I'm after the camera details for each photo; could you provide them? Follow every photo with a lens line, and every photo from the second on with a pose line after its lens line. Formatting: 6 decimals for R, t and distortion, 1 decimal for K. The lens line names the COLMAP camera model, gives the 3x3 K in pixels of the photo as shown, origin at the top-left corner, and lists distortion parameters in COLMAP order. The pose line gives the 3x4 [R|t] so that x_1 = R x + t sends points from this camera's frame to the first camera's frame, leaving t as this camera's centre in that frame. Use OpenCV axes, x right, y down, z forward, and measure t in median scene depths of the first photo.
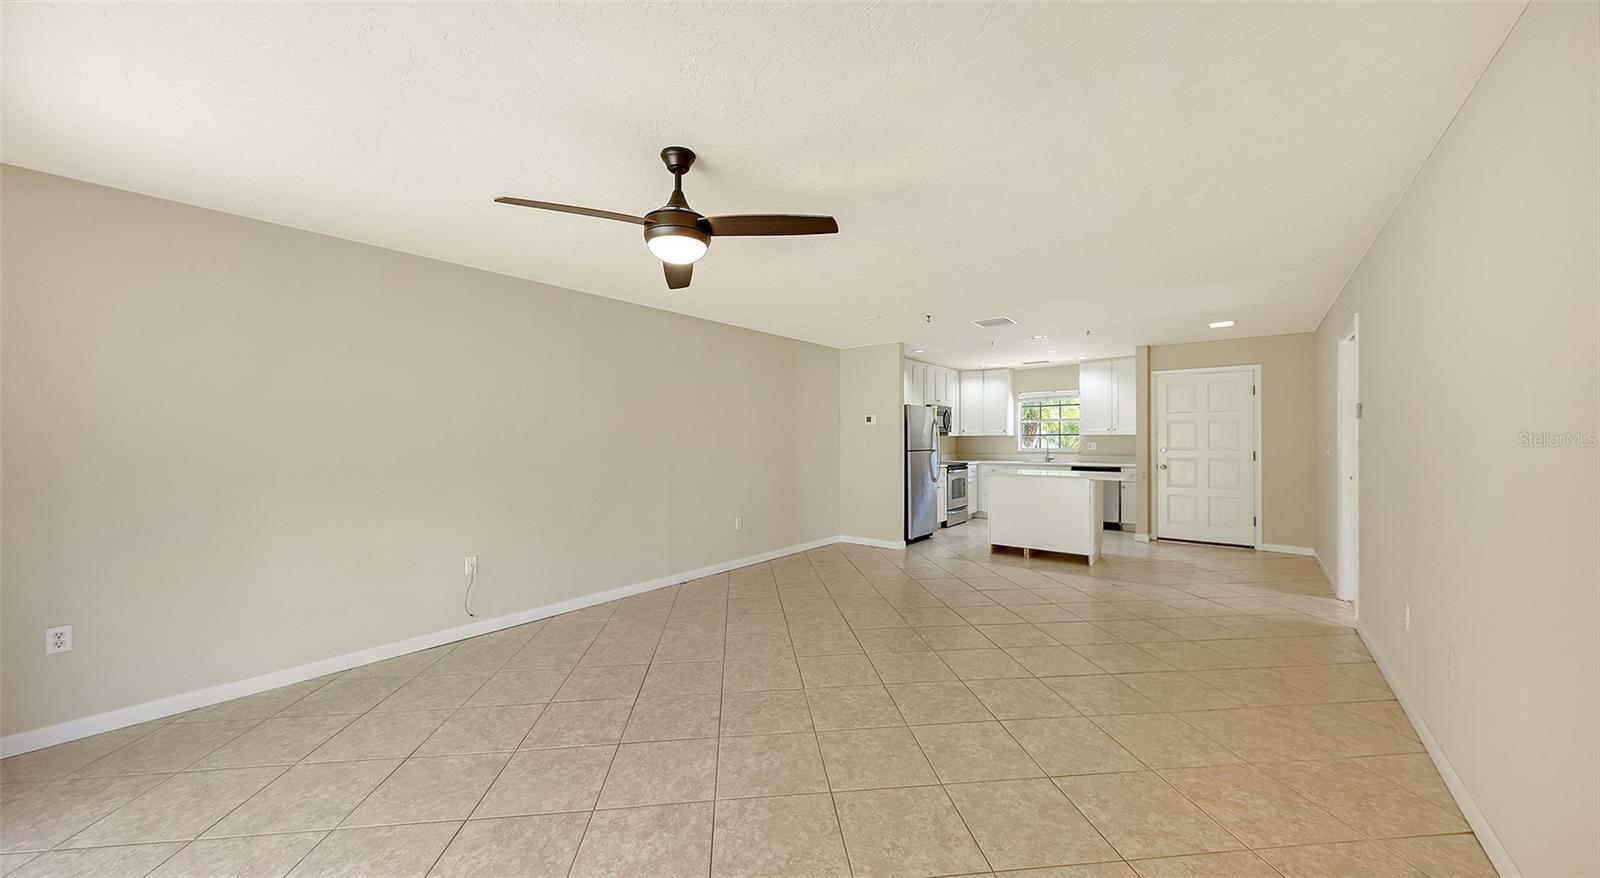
lens RADIAL K [[572.9, 0, 802.3], [0, 572.9, 443.4], [0, 0, 1]] dist [-0.000927, -0.000187]
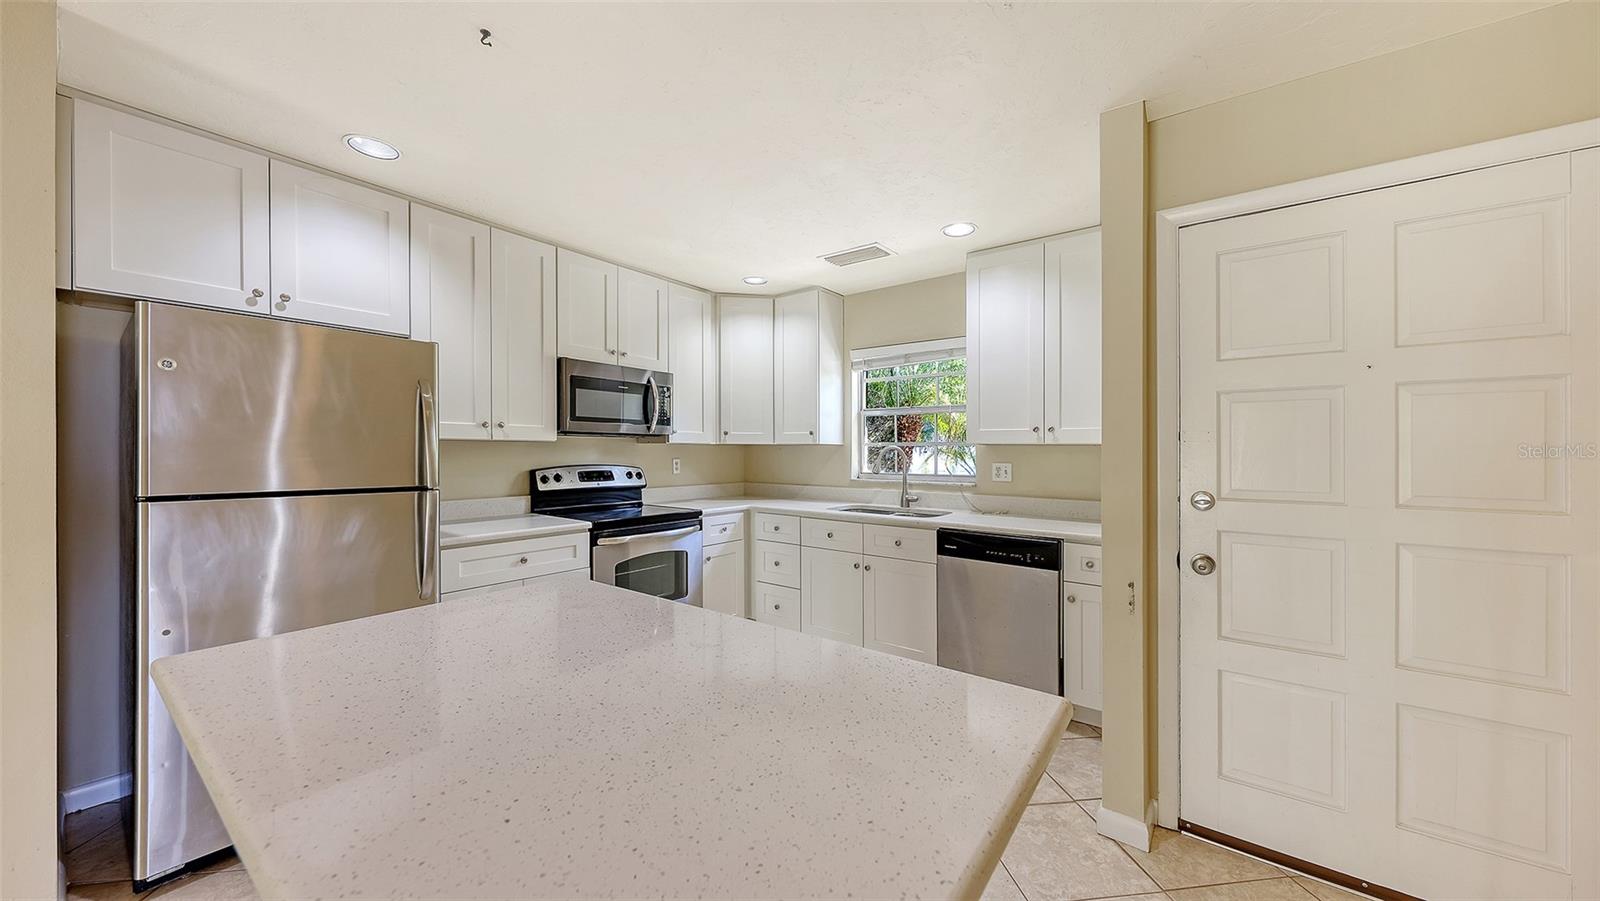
lens RADIAL K [[563.2, 0, 800.0], [0, 563.2, 450.5], [0, 0, 1]] dist [-0.001478, -0.000174]
pose [[0.999861, 0.007227, 0.015057, 0.353342], [-0.007260, 0.999971, 0.002141, -0.009541], [-0.015041, -0.002250, 0.999884, 0.597080]]
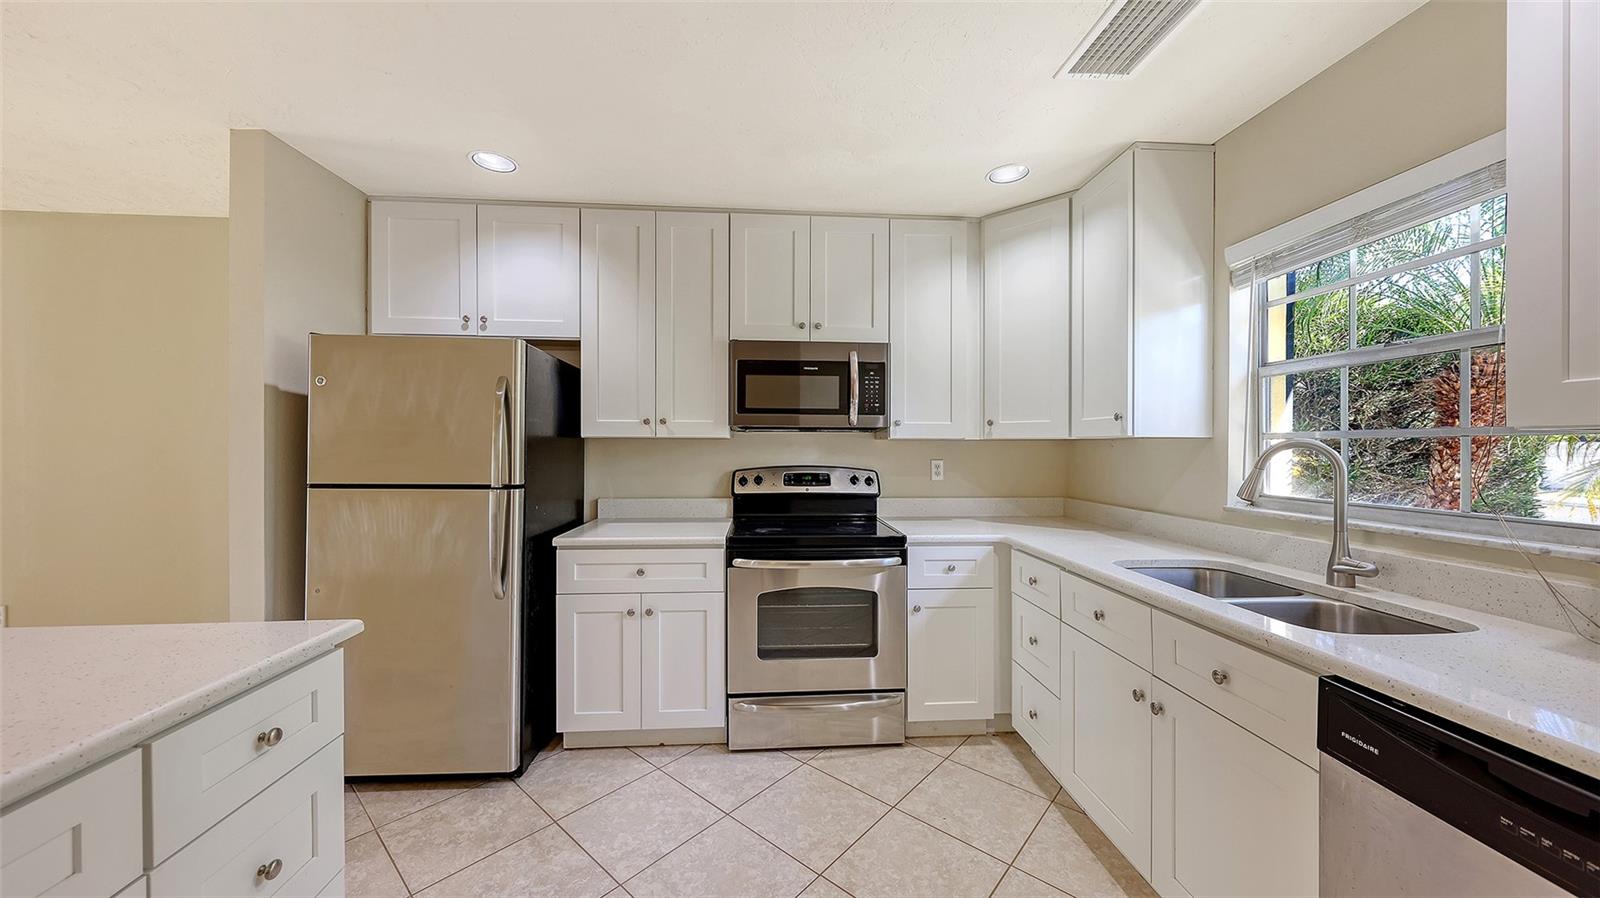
lens RADIAL K [[557.9, 0, 793.9], [0, 557.9, 450.9], [0, 0, 1]] dist [0.000111, 0.000002]
pose [[0.666233, 0.010591, -0.745668, 0.455801], [-0.003840, 0.999935, 0.010771, -0.009884], [0.745733, -0.004313, 0.666230, 0.777180]]
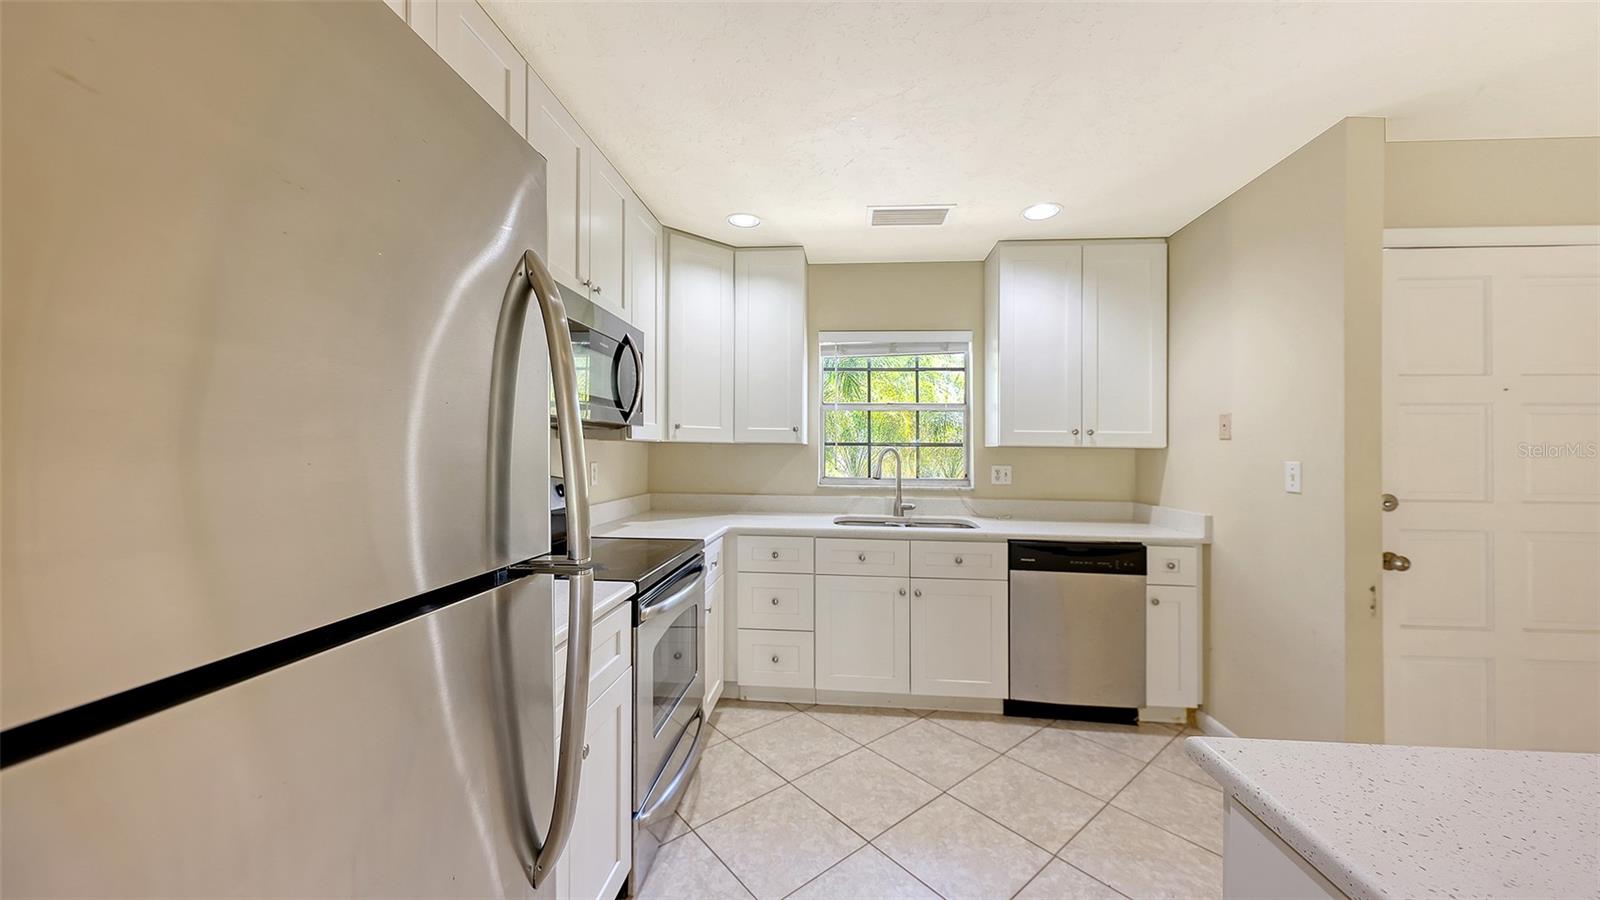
lens RADIAL K [[552.1, 0, 803.0], [0, 552.1, 446.2], [0, 0, 1]] dist [0.002769, -0.000015]
pose [[0.832280, 0.015580, 0.554137, 0.181261], [-0.013683, 0.999878, -0.007561, -0.009445], [-0.554187, -0.001289, 0.832391, 0.751387]]
